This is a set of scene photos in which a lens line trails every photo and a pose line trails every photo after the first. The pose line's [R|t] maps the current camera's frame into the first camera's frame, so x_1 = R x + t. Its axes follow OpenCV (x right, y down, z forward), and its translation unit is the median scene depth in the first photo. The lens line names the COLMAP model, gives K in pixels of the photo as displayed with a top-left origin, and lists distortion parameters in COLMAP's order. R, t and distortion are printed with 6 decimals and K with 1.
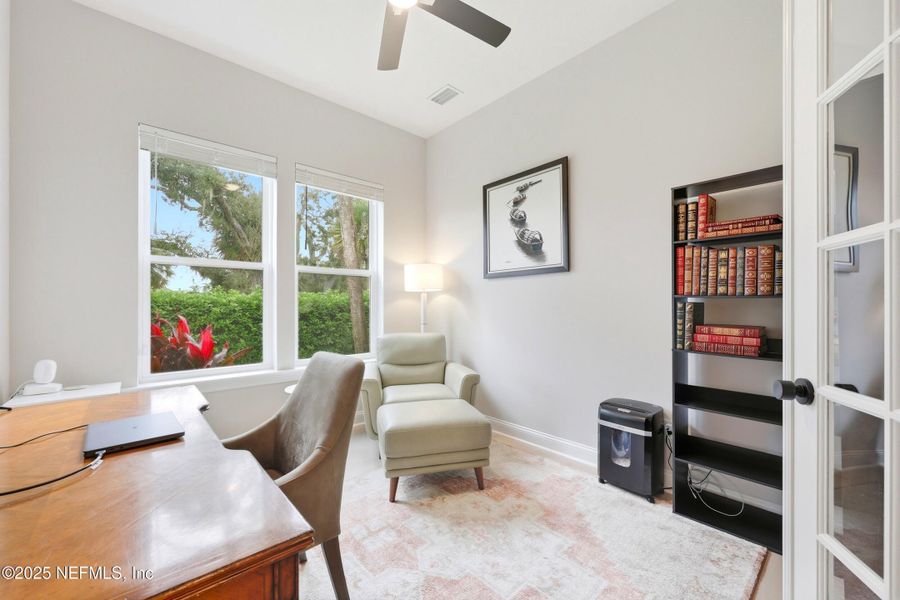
lens RADIAL K [[364.4, 0, 446.5], [0, 364.4, 303.2], [0, 0, 1]] dist [0.000231, 0.000076]
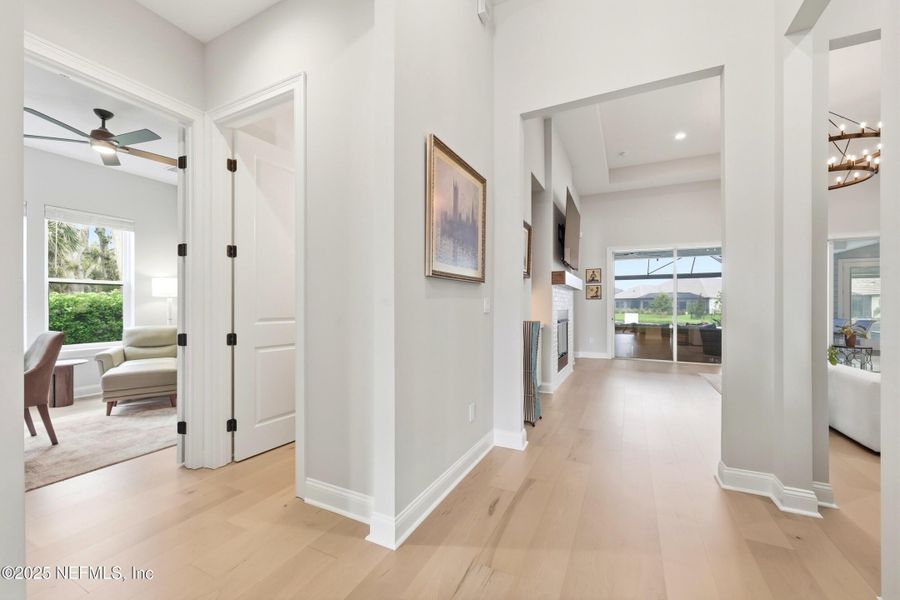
lens RADIAL K [[364.4, 0, 446.5], [0, 364.4, 303.2], [0, 0, 1]] dist [0.000231, 0.000076]
pose [[0.929224, 0.000142, 0.369518, 0.427488], [-0.001099, 0.999997, 0.002378, -0.009788], [-0.369516, -0.002616, 0.929221, -0.741628]]
